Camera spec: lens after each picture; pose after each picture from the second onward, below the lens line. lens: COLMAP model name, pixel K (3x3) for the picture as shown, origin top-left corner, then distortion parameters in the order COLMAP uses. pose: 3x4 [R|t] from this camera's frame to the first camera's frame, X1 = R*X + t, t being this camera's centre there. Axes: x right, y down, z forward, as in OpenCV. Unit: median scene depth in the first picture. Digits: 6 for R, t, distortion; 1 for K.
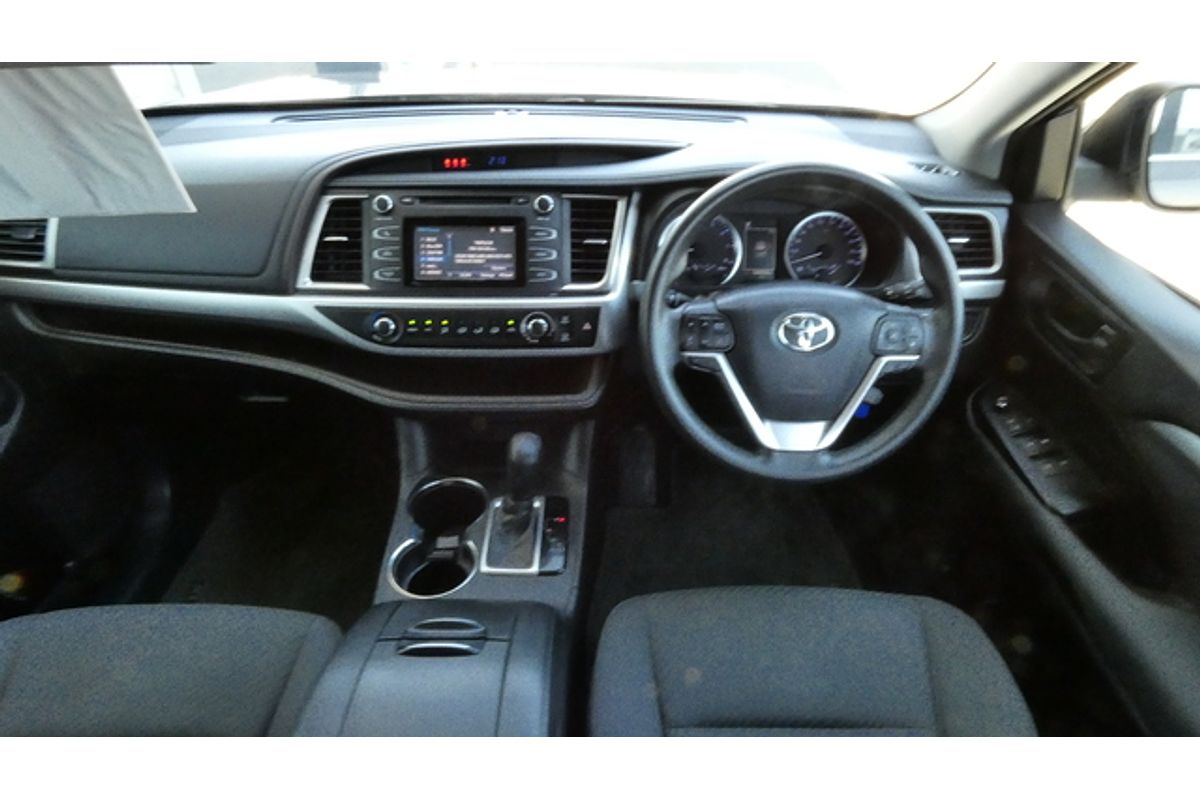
lens RADIAL K [[741.1, 0, 600.0], [0, 741.1, 400.0], [0, 0, 1]] dist [0.010112, 0.001245]
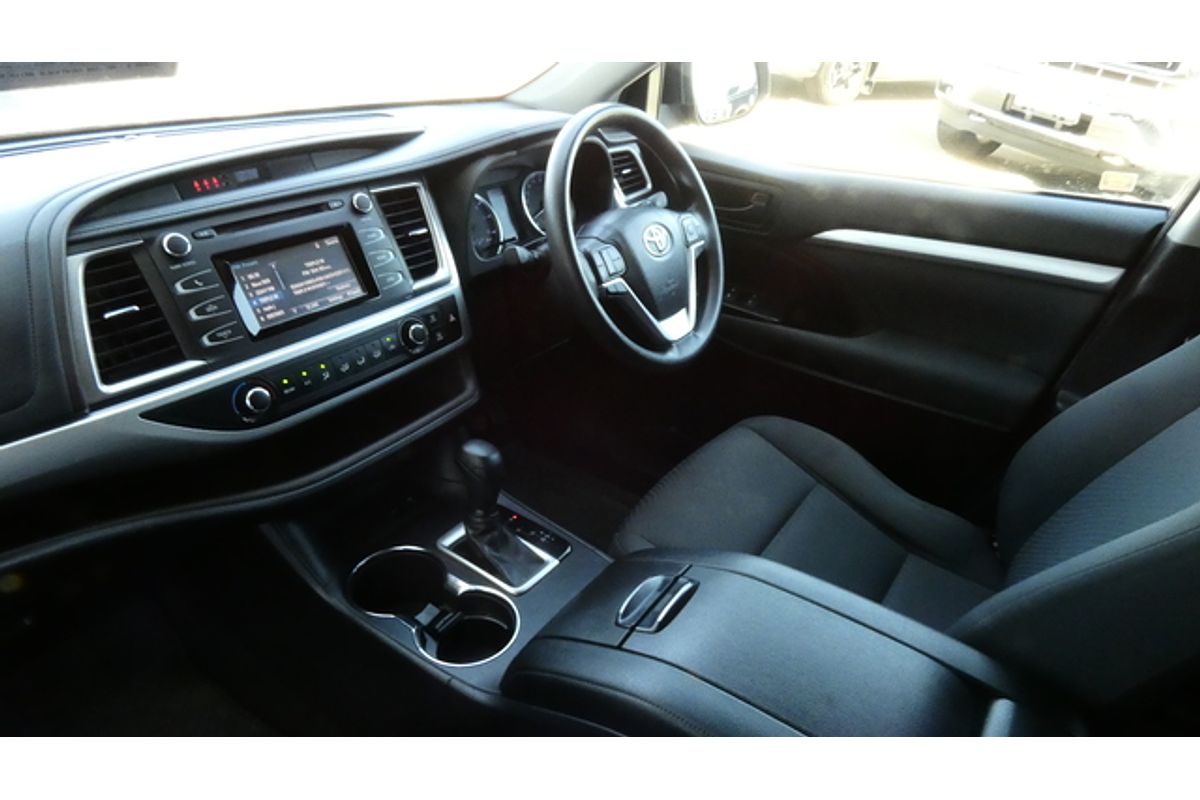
lens RADIAL K [[741.1, 0, 600.0], [0, 741.1, 400.0], [0, 0, 1]] dist [0.010112, 0.001245]
pose [[0.568494, -0.378228, 0.730588, -0.633051], [0.430951, 0.893370, 0.127165, -0.045181], [-0.700783, 0.242555, 0.670873, 0.265176]]
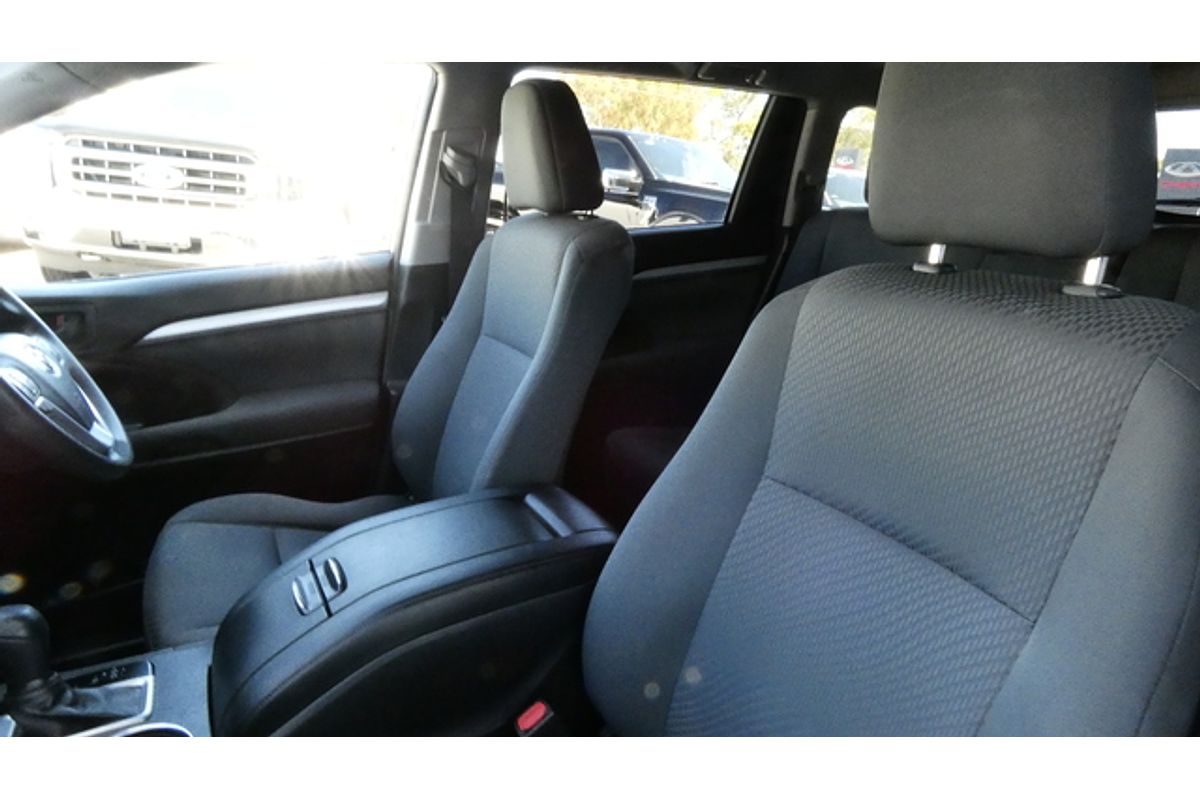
lens RADIAL K [[741.1, 0, 600.0], [0, 741.1, 400.0], [0, 0, 1]] dist [0.010112, 0.001245]
pose [[-0.473740, -0.270089, 0.838226, -0.946702], [0.508968, 0.692787, 0.510880, -0.167687], [-0.718695, 0.668654, -0.190734, 0.532458]]
